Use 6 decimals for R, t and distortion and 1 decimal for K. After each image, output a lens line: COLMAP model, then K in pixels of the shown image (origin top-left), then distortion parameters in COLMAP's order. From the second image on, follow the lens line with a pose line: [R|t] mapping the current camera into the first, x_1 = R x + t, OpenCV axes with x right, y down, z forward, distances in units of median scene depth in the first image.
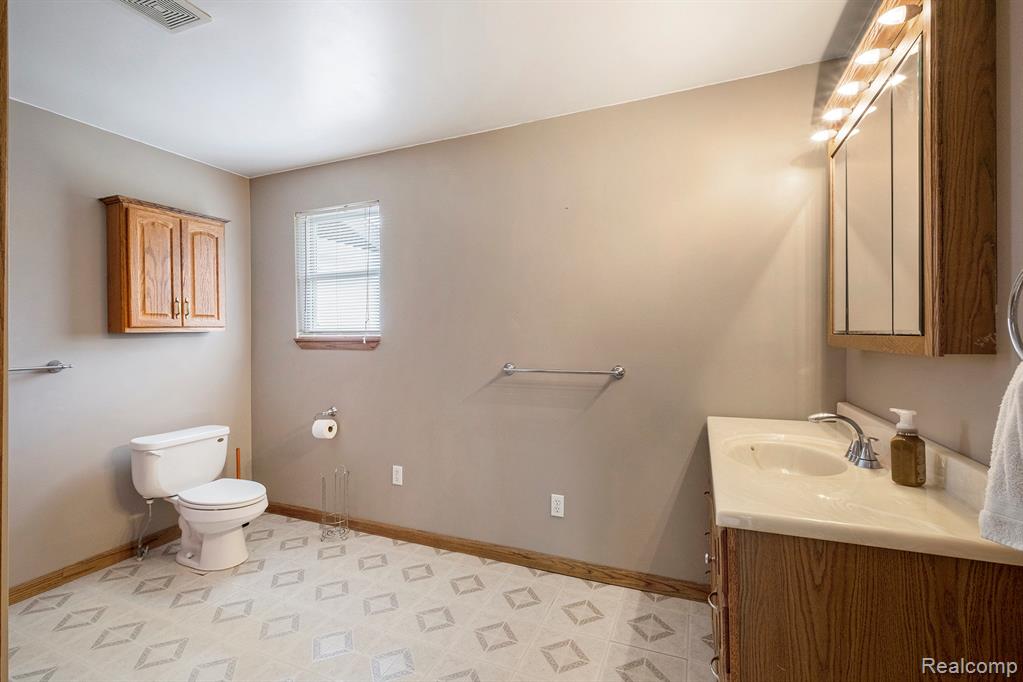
lens RADIAL K [[444.4, 0, 518.6], [0, 444.4, 334.1], [0, 0, 1]] dist [0.011093, -0.002836]
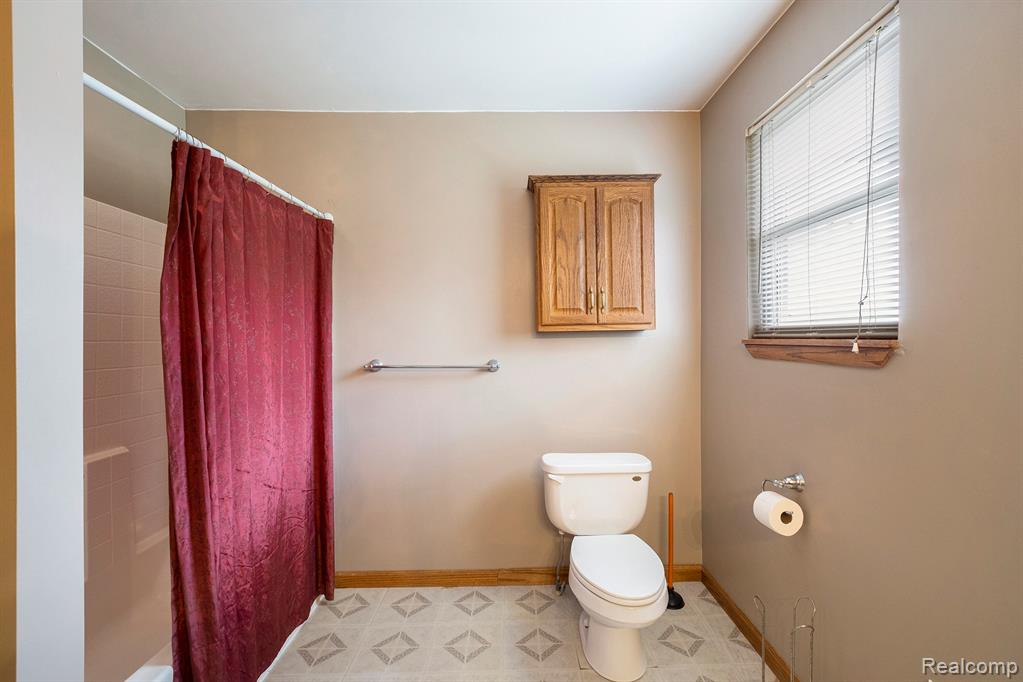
lens RADIAL K [[444.4, 0, 534.6], [0, 444.4, 338.4], [0, 0, 1]] dist [0.011093, -0.002836]
pose [[0.386491, 0.007998, -0.922258, -0.069720], [0.002653, 0.999949, 0.009783, 0.001804], [0.922289, -0.006228, 0.386450, 0.601754]]
